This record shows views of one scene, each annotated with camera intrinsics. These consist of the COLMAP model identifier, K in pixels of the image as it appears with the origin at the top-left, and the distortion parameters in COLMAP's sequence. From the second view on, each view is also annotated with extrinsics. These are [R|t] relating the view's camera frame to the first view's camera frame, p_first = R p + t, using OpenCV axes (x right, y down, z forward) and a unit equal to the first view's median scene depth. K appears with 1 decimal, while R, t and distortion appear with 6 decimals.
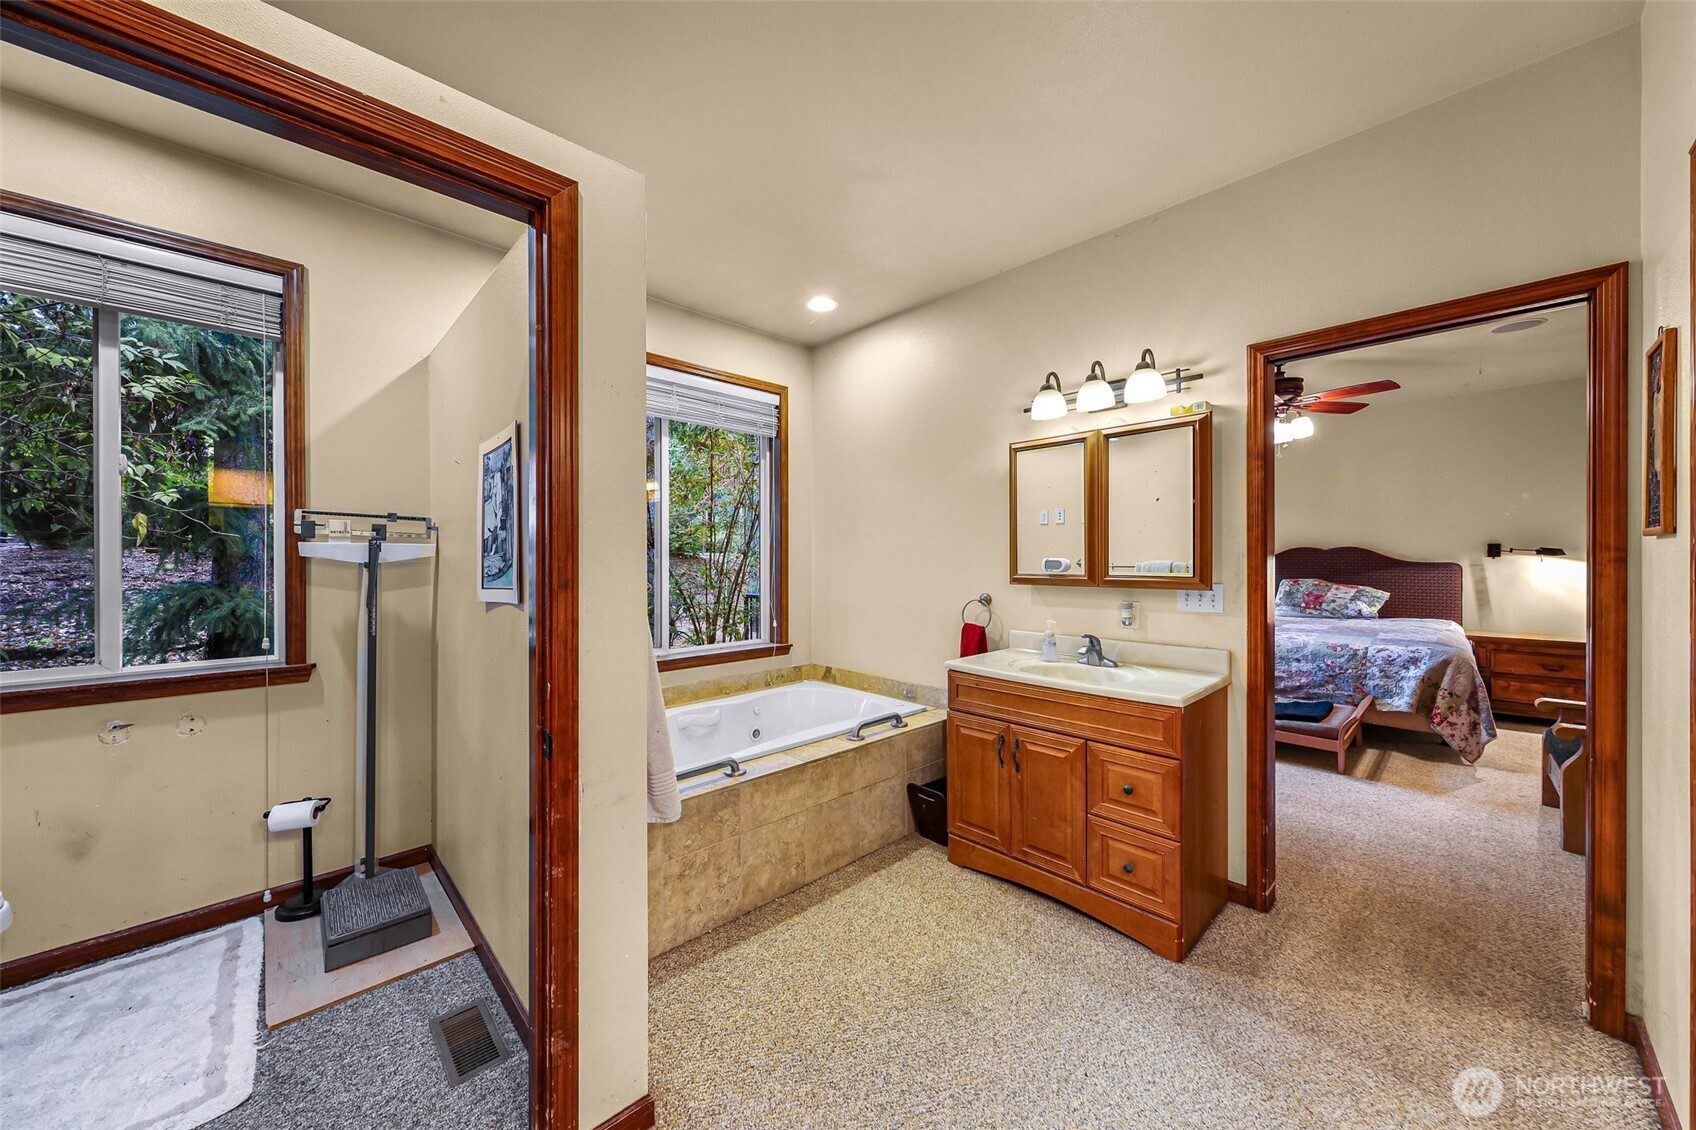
lens RADIAL K [[602.7, 0, 848.0], [0, 602.7, 565.0], [0, 0, 1]] dist [-0.000645, -0.000062]
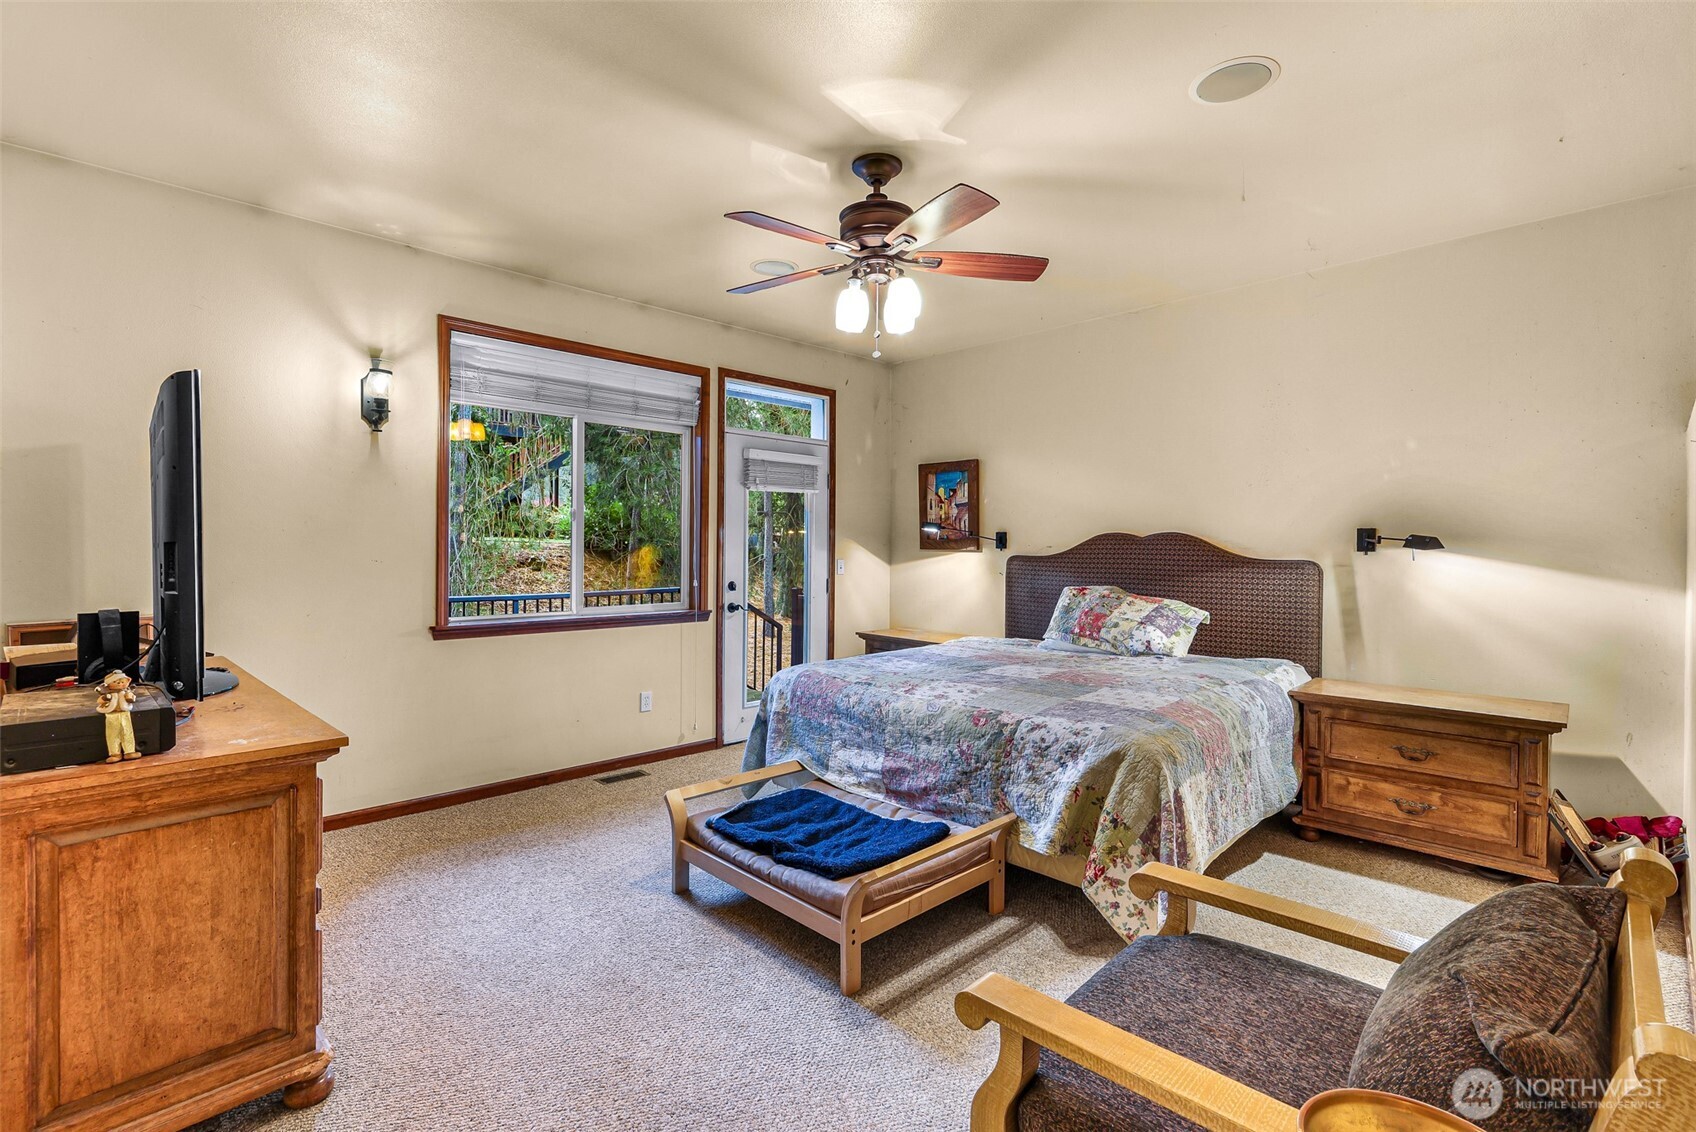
lens RADIAL K [[786.8, 0, 848.0], [0, 786.8, 566.0], [0, 0, 1]] dist [0.000690, 0.000038]
pose [[0.999789, 0.010075, 0.017887, 0.642807], [-0.010239, 0.999906, 0.009092, -0.001574], [-0.017793, -0.009273, 0.999799, 0.296267]]
